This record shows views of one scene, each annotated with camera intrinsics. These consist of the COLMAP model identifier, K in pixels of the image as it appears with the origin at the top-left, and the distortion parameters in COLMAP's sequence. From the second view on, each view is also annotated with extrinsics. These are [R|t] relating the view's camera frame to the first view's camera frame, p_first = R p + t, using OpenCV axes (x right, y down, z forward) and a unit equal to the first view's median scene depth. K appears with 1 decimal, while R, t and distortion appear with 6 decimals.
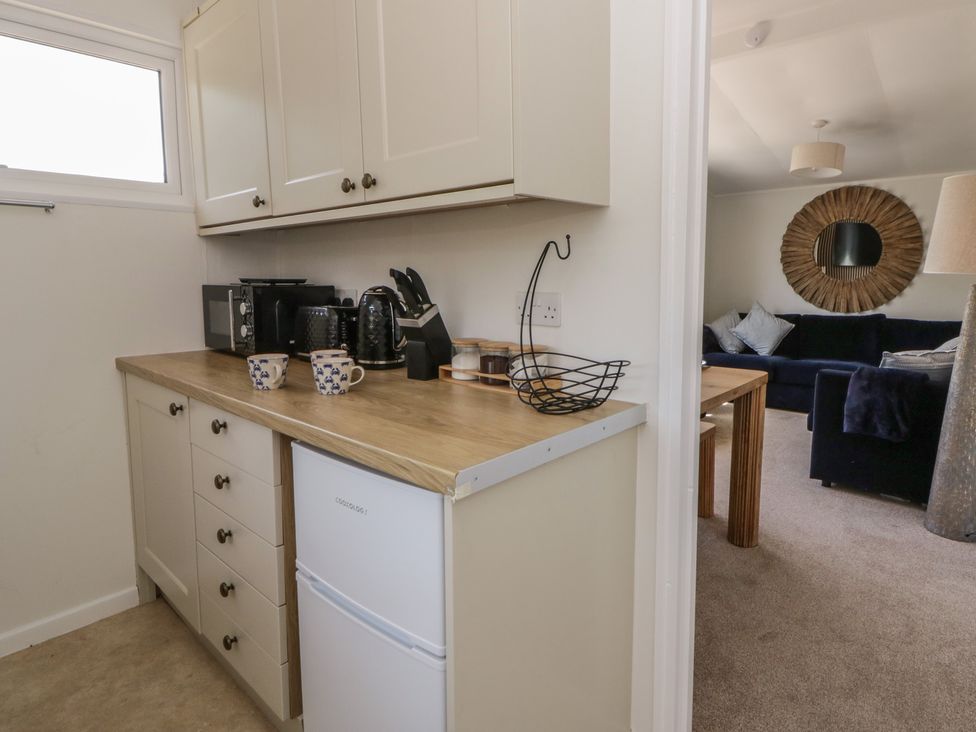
lens RADIAL K [[544.9, 0, 532.8], [0, 544.9, 331.3], [0, 0, 1]] dist [0.003214, -0.012460]
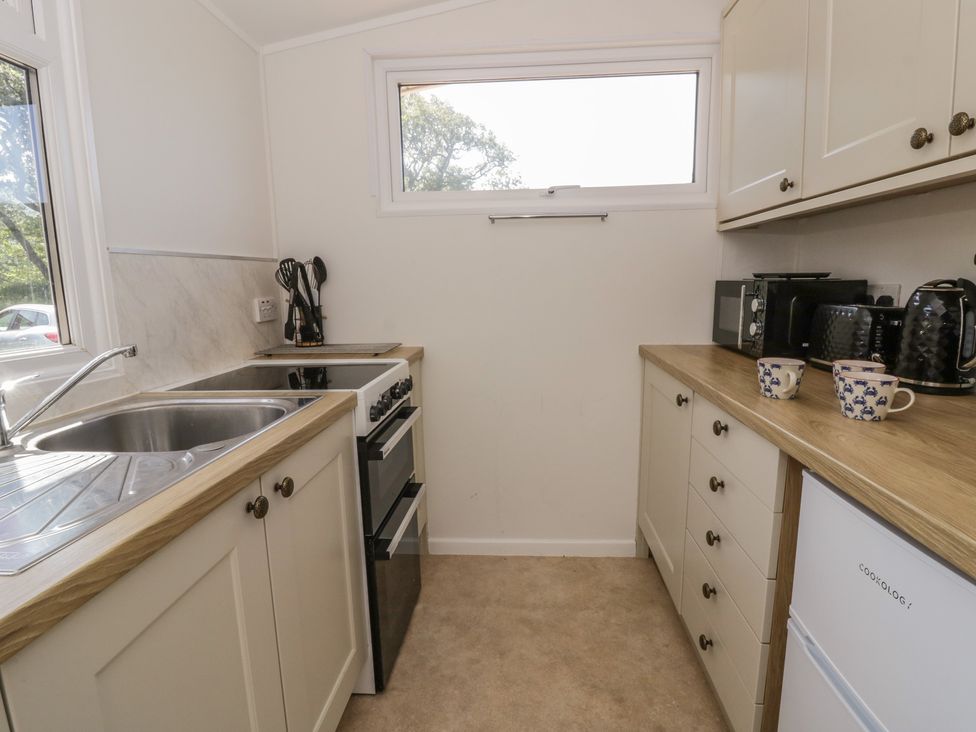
lens RADIAL K [[517.6, 0, 492.3], [0, 517.6, 363.4], [0, 0, 1]] dist [-0.005683, -0.007572]
pose [[0.590637, 0.118718, -0.798156, -0.091147], [-0.061700, 0.992867, 0.102021, -0.005625], [0.804575, -0.011011, 0.593749, 0.125428]]
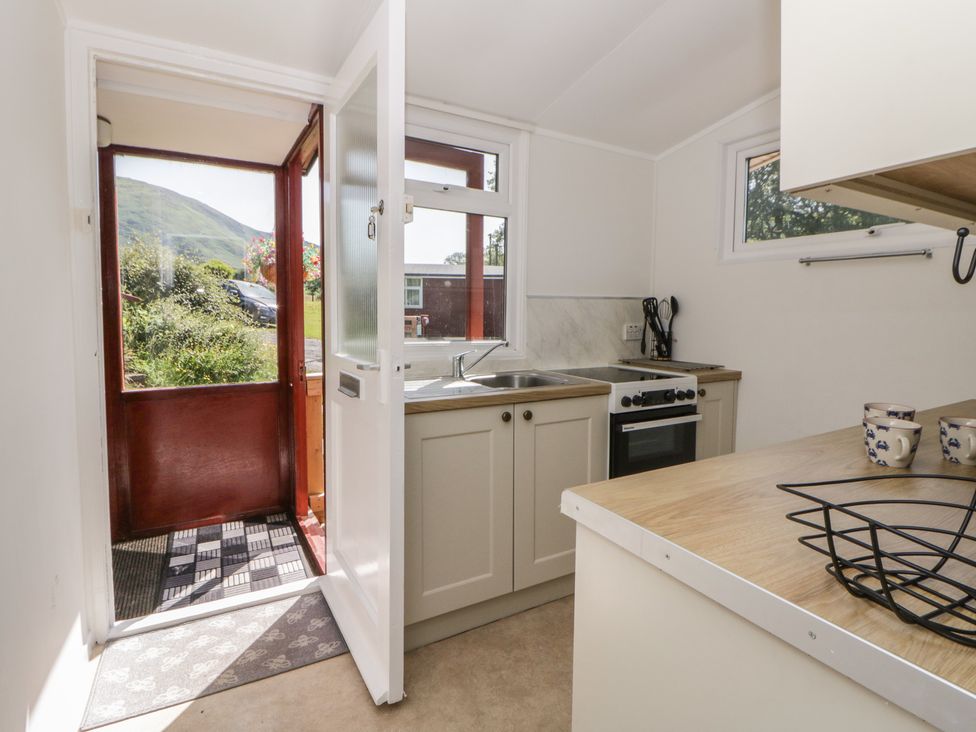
lens RADIAL K [[489.0, 0, 506.2], [0, 489.0, 360.1], [0, 0, 1]] dist [-0.012095, 0.000430]
pose [[-0.338833, 0.096366, -0.935899, 0.418425], [-0.096599, 0.985921, 0.136489, -0.073500], [0.935875, 0.136653, -0.324753, 0.620094]]
